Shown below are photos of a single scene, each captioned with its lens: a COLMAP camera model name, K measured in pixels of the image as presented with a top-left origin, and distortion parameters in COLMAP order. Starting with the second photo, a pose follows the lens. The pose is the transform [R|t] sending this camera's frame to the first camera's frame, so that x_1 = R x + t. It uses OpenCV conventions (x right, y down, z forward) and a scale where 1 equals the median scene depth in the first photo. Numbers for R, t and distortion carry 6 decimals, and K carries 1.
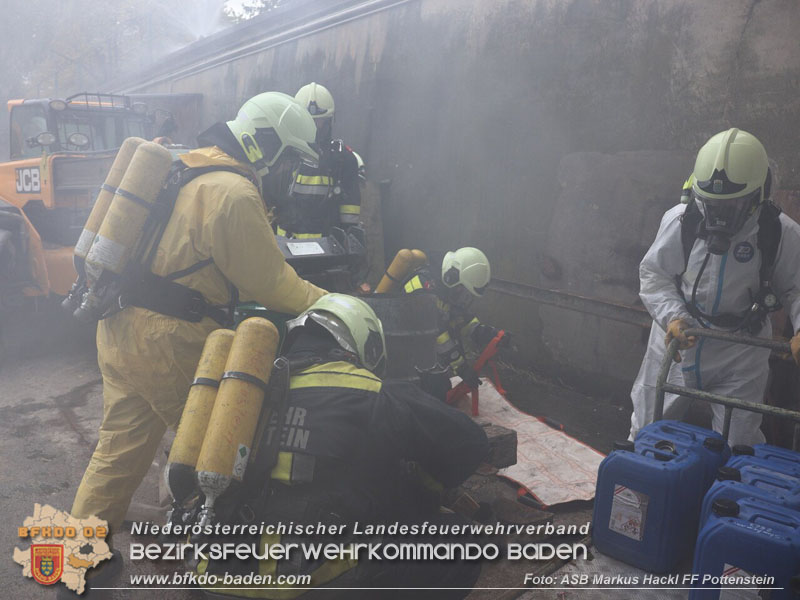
lens RADIAL K [[747.9, 0, 398.6], [0, 747.9, 295.7], [0, 0, 1]] dist [-0.096975, 0.000000]
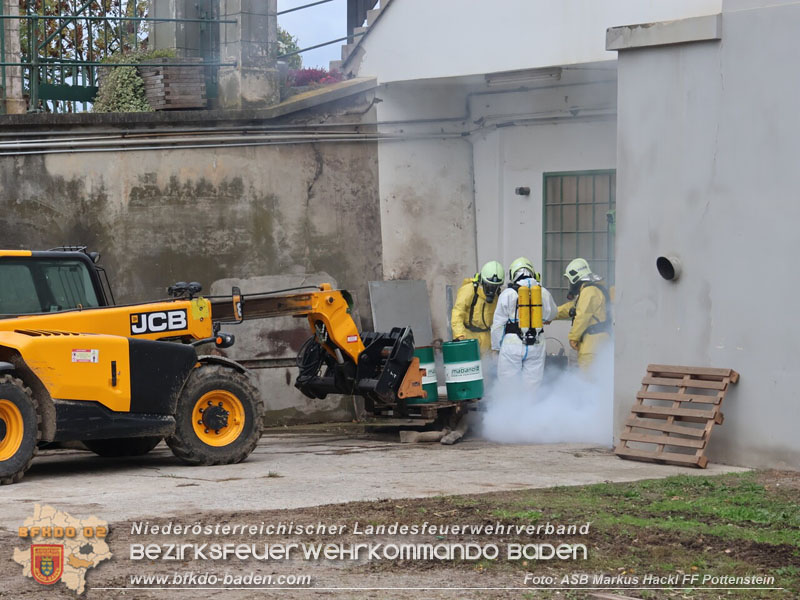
lens RADIAL K [[2098.8, 0, 401.0], [0, 2098.8, 302.3], [0, 0, 1]] dist [0.027588, 0.000000]
pose [[-0.023193, -0.061681, 0.997826, -4.868868], [0.196717, 0.978300, 0.065047, -0.417748], [-0.980186, 0.197798, -0.010556, 0.797577]]
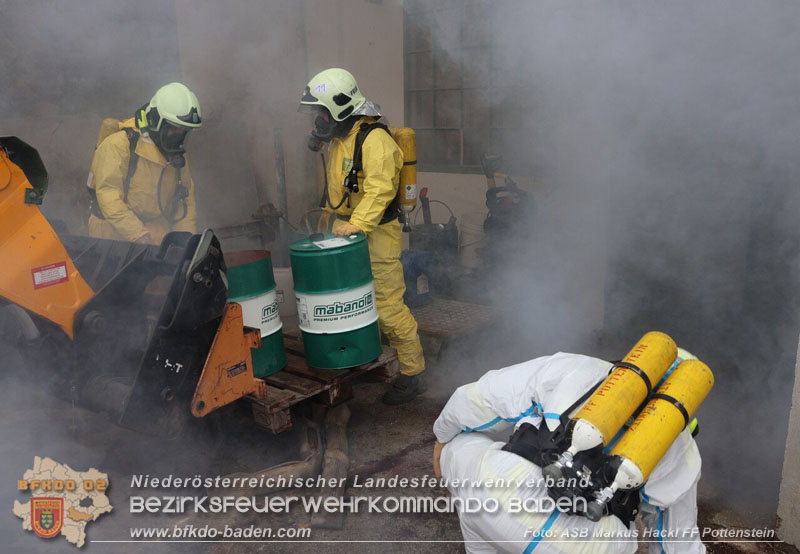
lens RADIAL K [[753.3, 0, 400.6], [0, 753.3, 276.1], [0, 0, 1]] dist [-0.091547, 0.000000]
pose [[-0.237965, -0.231550, 0.943270, -0.919246], [0.201402, 0.938296, 0.281138, -0.169617], [-0.950163, 0.256877, -0.176647, 0.710753]]
